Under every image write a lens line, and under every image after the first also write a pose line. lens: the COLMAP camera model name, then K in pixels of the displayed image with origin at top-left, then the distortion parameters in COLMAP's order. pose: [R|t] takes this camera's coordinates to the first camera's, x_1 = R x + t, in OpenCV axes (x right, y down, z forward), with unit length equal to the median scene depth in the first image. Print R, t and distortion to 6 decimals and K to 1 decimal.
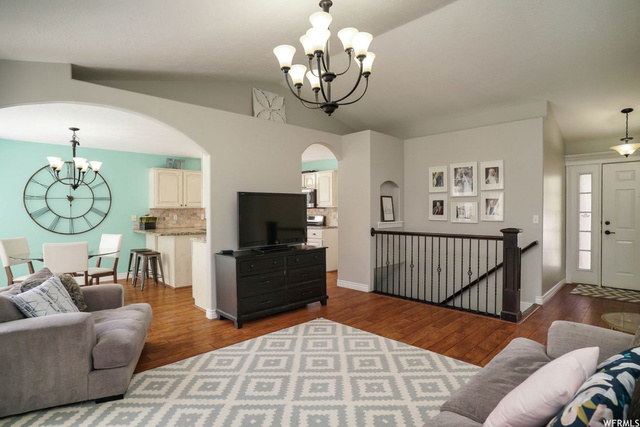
lens RADIAL K [[334.7, 0, 314.8], [0, 334.7, 216.9], [0, 0, 1]] dist [-0.051953, 0.013036]
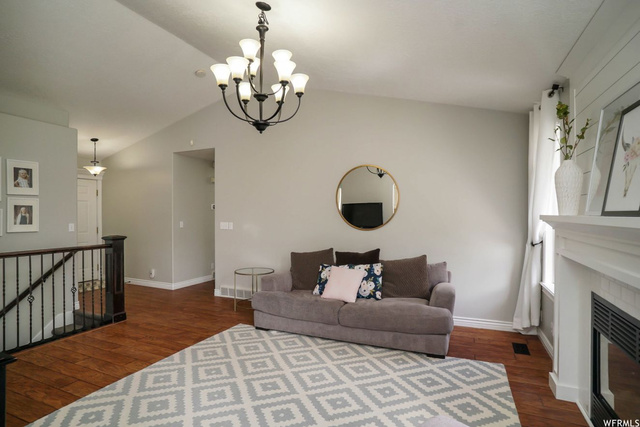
lens RADIAL K [[334.7, 0, 321.6], [0, 334.7, 213.1], [0, 0, 1]] dist [-0.051953, 0.013036]
pose [[-0.382462, 0.012165, 0.923891, -0.470501], [0.021732, 0.999755, -0.004168, -0.014020], [-0.923716, 0.018484, -0.382632, 0.564551]]
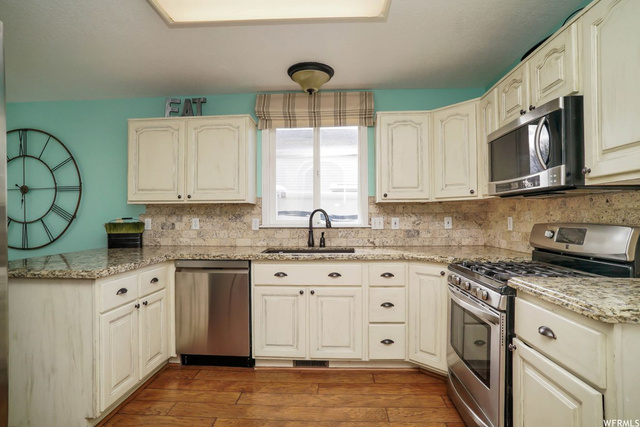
lens RADIAL K [[334.7, 0, 319.7], [0, 334.7, 212.8], [0, 0, 1]] dist [-0.051953, 0.013036]
pose [[0.673783, -0.006571, -0.738900, 0.056904], [-0.012691, 0.999710, -0.020463, -0.009406], [0.738820, 0.023165, 0.673505, 1.063142]]
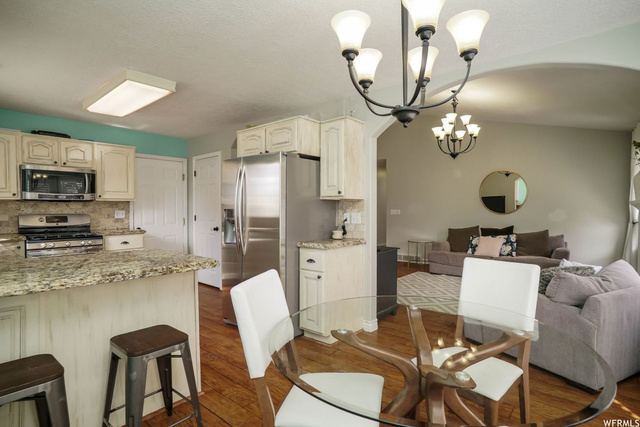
lens RADIAL K [[334.7, 0, 316.9], [0, 334.7, 214.2], [0, 0, 1]] dist [-0.051953, 0.013036]
pose [[-0.102376, -0.006352, 0.994725, -0.850362], [0.024139, 0.999669, 0.008868, 0.000223], [-0.994453, 0.024920, -0.102189, 0.918190]]
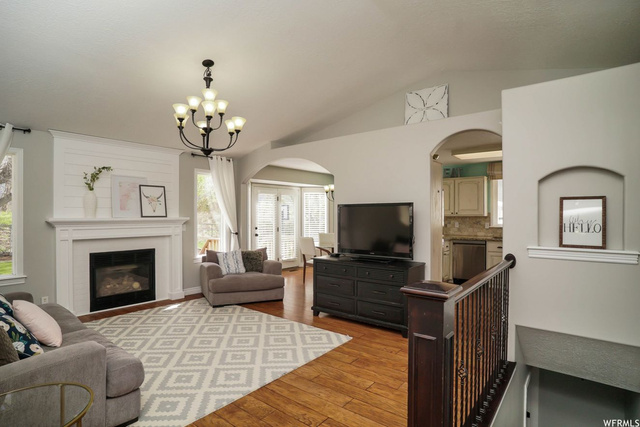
lens RADIAL K [[334.7, 0, 321.9], [0, 334.7, 215.4], [0, 0, 1]] dist [-0.051953, 0.013036]
pose [[0.134529, 0.007271, -0.990883, 0.694987], [-0.023740, 0.999710, 0.004113, -0.029179], [0.990625, 0.022971, 0.134662, 0.591202]]
